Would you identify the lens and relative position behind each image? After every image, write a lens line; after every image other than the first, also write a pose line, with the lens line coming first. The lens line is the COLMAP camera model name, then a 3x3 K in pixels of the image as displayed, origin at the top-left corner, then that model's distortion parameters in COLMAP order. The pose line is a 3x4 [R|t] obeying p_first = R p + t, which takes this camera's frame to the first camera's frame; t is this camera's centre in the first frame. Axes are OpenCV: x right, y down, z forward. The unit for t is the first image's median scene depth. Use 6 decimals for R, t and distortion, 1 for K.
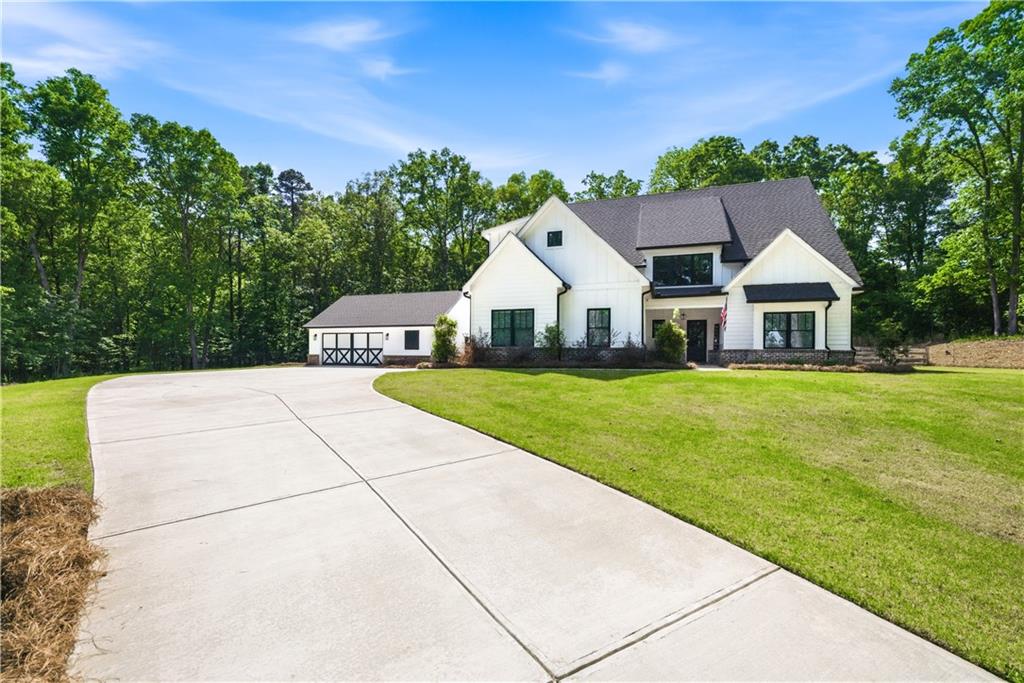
lens RADIAL K [[420.7, 0, 512.0], [0, 420.7, 341.5], [0, 0, 1]] dist [-0.000013, -0.000168]
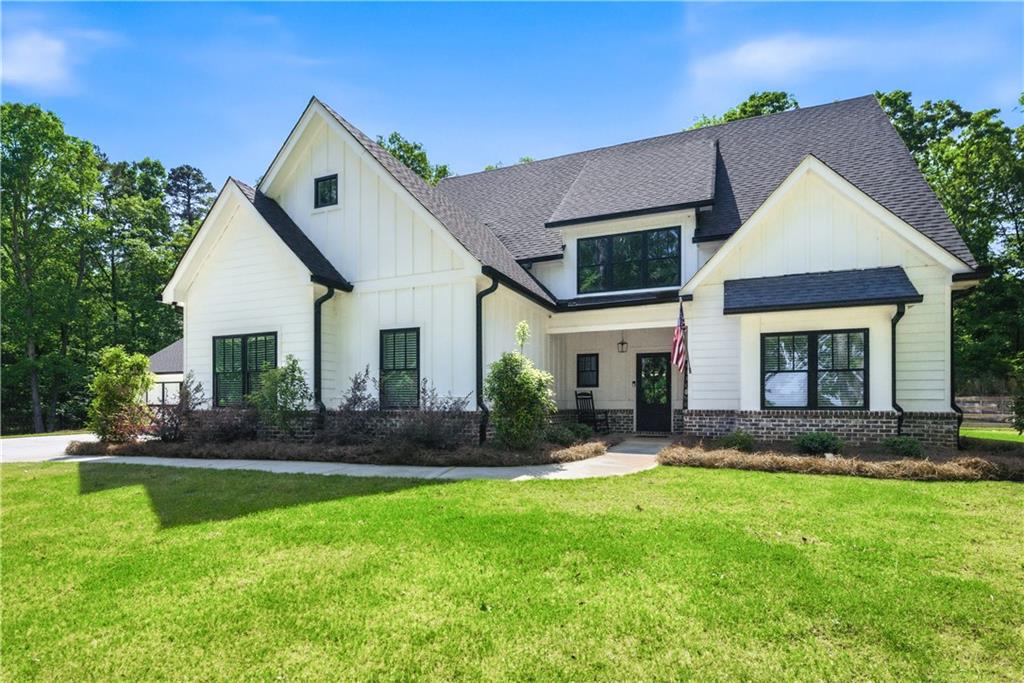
lens RADIAL K [[501.6, 0, 516.8], [0, 501.6, 386.5], [0, 0, 1]] dist [-0.003160, -0.000060]
pose [[0.998403, -0.009158, -0.055751, 0.350536], [0.008959, 0.999953, -0.003812, -0.008951], [0.055783, 0.003307, 0.998437, 0.413638]]
